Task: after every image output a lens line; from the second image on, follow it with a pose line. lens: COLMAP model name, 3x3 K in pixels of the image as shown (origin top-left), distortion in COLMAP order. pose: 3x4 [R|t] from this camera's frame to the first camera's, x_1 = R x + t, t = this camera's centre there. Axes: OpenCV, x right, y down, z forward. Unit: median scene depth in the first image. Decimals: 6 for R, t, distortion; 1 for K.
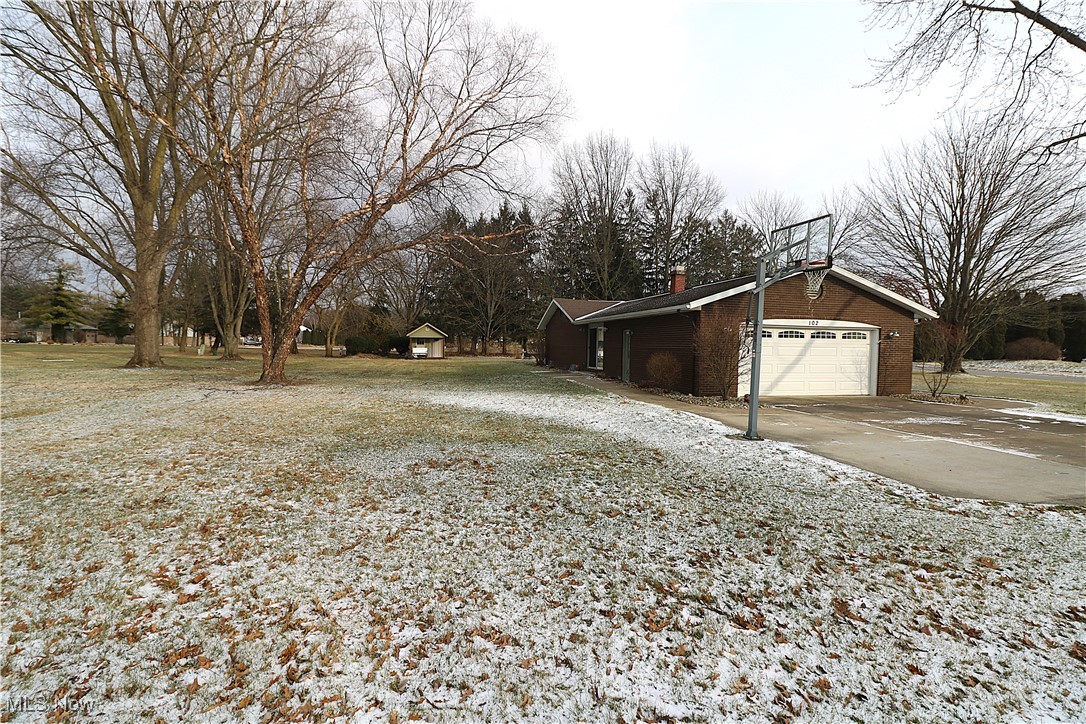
lens RADIAL K [[518.8, 0, 543.0], [0, 518.8, 362.0], [0, 0, 1]] dist [-0.002047, -0.000408]
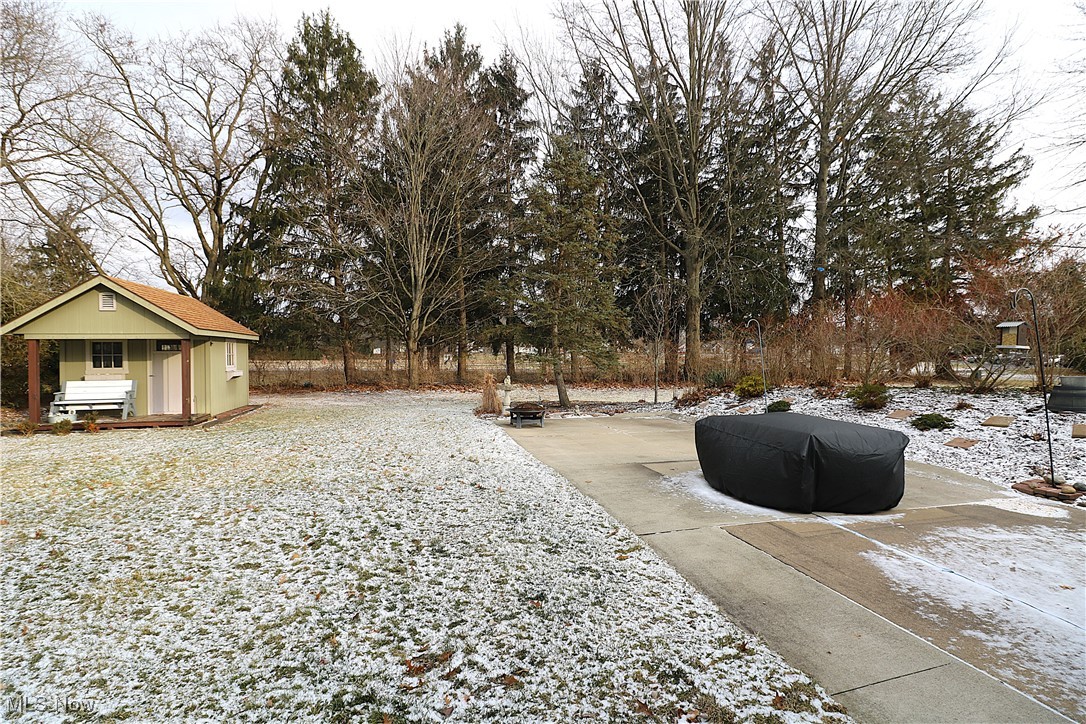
lens RADIAL K [[518.8, 0, 543.0], [0, 518.8, 362.0], [0, 0, 1]] dist [-0.002047, -0.000408]
pose [[0.999368, -0.016026, 0.031740, -0.063517], [0.016373, 0.999809, -0.010709, -0.076177], [-0.031562, 0.011222, 0.999439, 1.854729]]
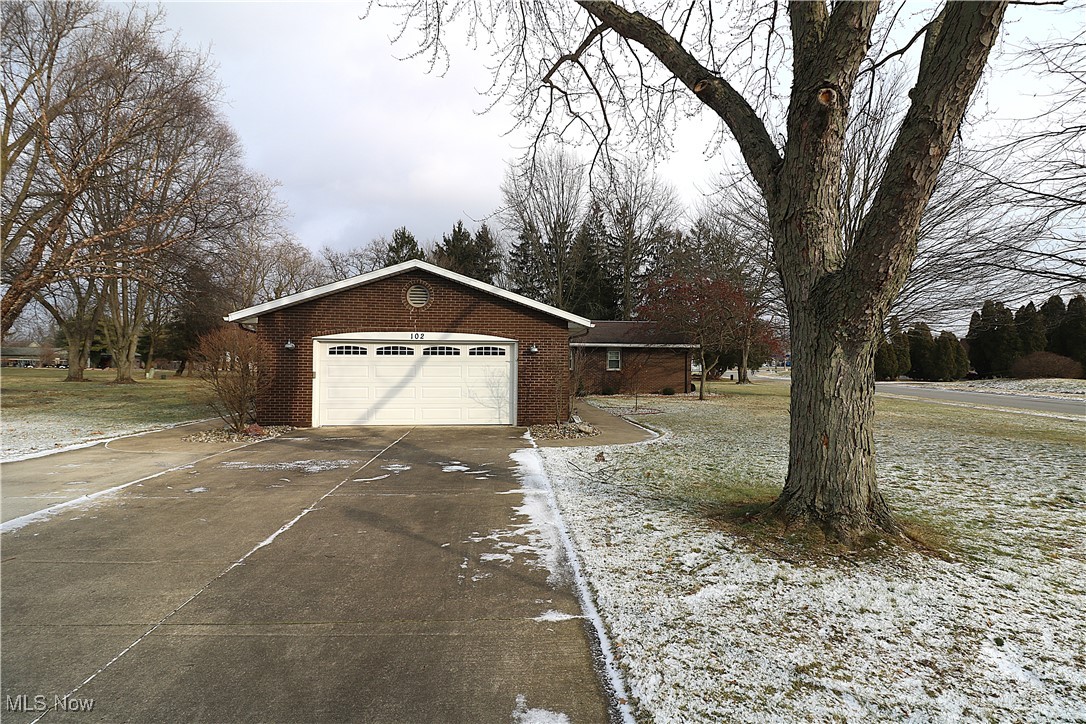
lens RADIAL K [[518.8, 0, 543.0], [0, 518.8, 362.0], [0, 0, 1]] dist [-0.002047, -0.000408]
pose [[0.984993, -0.013808, -0.172040, 0.818821], [0.006207, 0.998984, -0.044641, 0.003008], [0.172481, 0.042903, 0.984078, 0.219802]]
